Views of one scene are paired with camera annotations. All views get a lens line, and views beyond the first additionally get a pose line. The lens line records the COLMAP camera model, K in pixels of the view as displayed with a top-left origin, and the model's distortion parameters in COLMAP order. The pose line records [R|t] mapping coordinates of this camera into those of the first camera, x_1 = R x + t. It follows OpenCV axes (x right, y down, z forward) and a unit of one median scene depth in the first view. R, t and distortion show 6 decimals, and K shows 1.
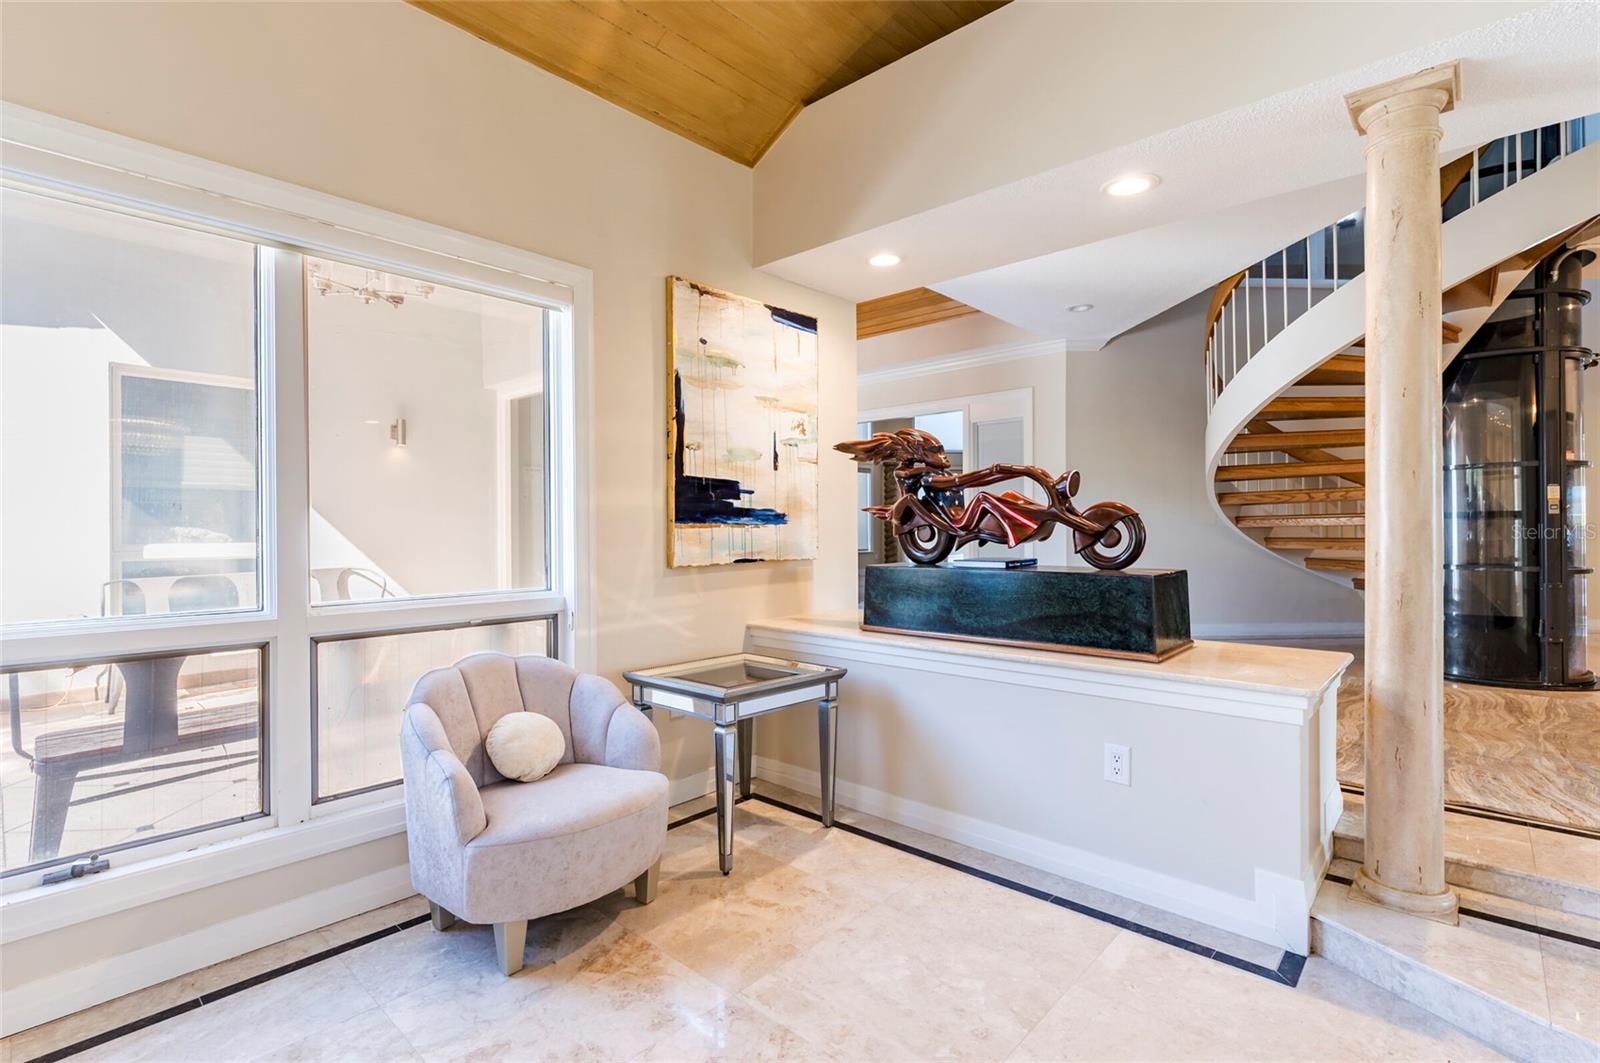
lens RADIAL K [[731.5, 0, 794.4], [0, 731.5, 534.8], [0, 0, 1]] dist [0.001111, 0.000394]
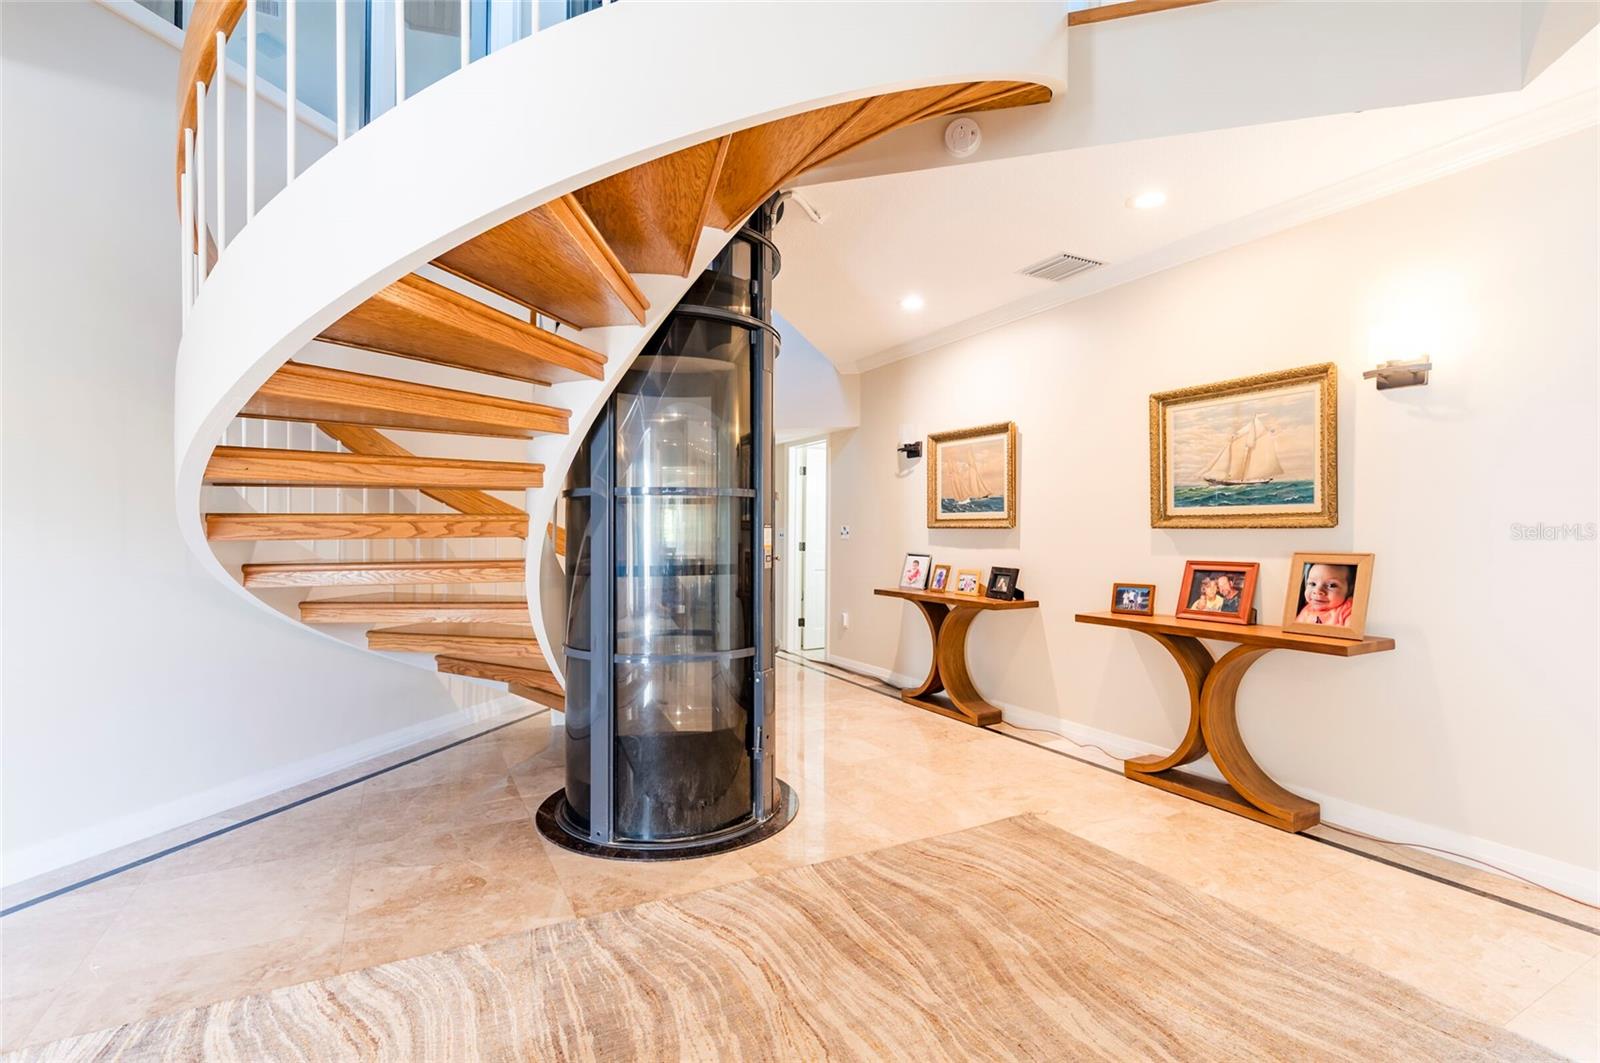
lens RADIAL K [[731.5, 0, 794.4], [0, 731.5, 534.8], [0, 0, 1]] dist [0.001111, 0.000394]
pose [[0.319008, 0.004909, 0.947739, 0.514884], [0.001767, 0.999982, -0.005774, -0.073159], [-0.947750, 0.003516, 0.318993, 0.973875]]
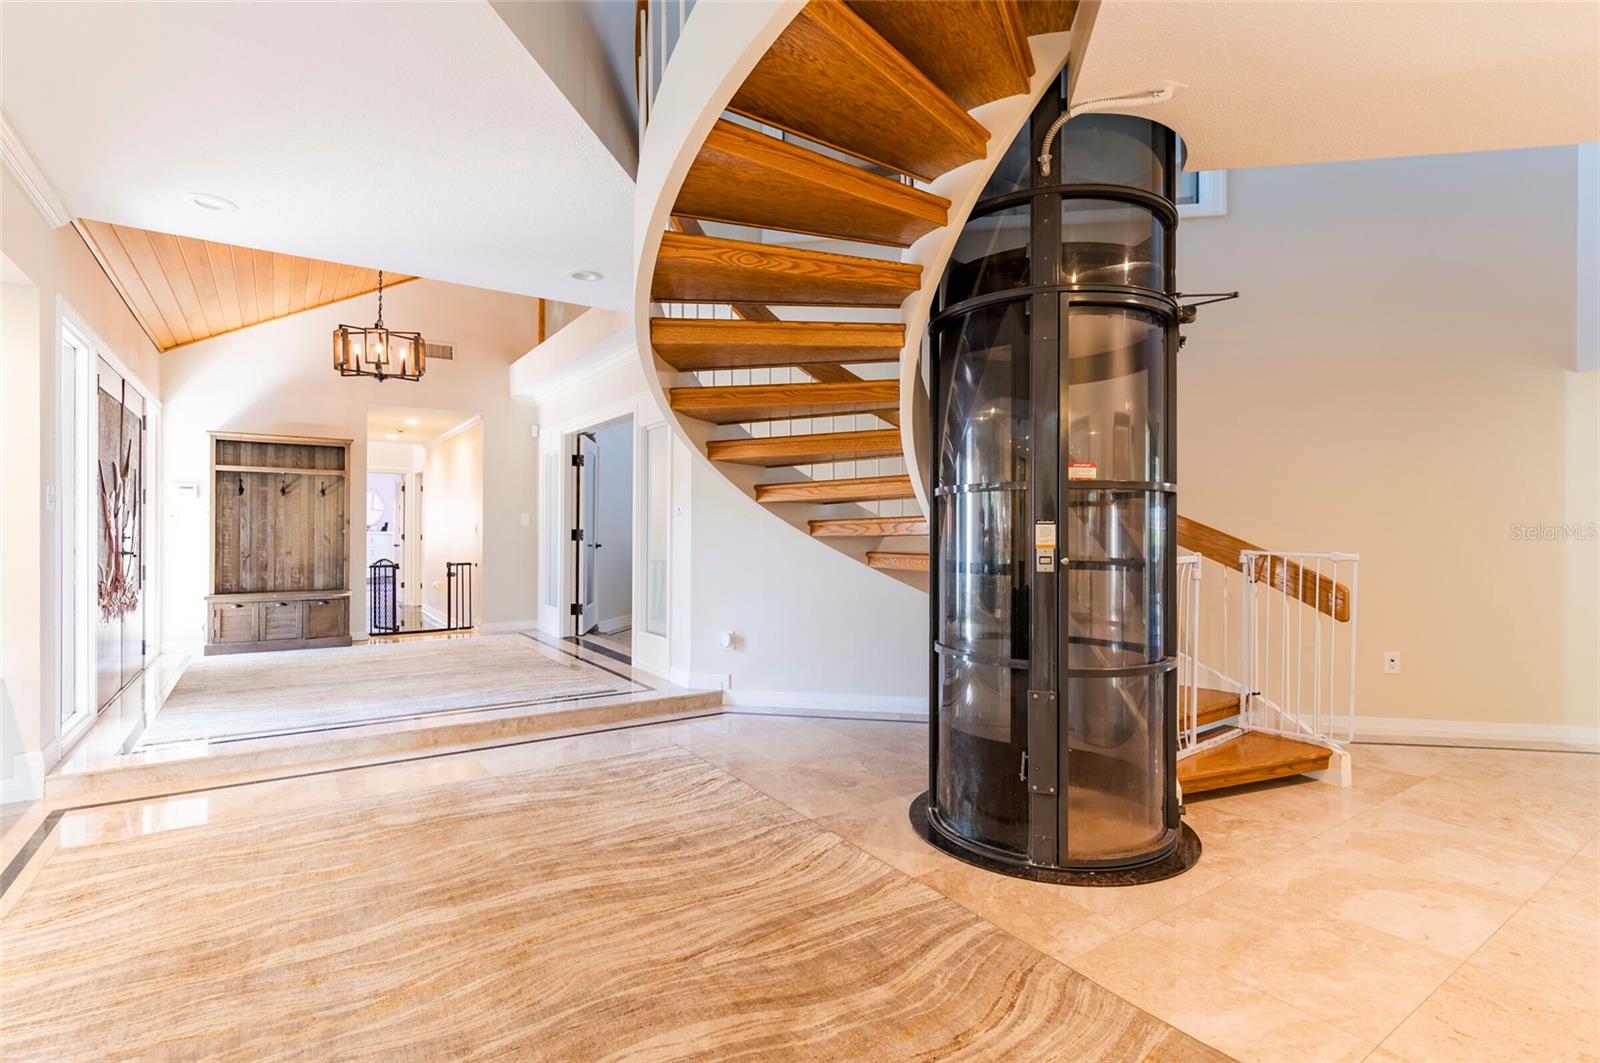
lens RADIAL K [[756.6, 0, 807.0], [0, 756.6, 537.3], [0, 0, 1]] dist [0.000581, 0.000120]
pose [[0.977511, 0.011825, -0.210553, 1.263221], [-0.012582, 0.999918, -0.002257, -0.068096], [0.210509, 0.004855, 0.977580, 0.478404]]
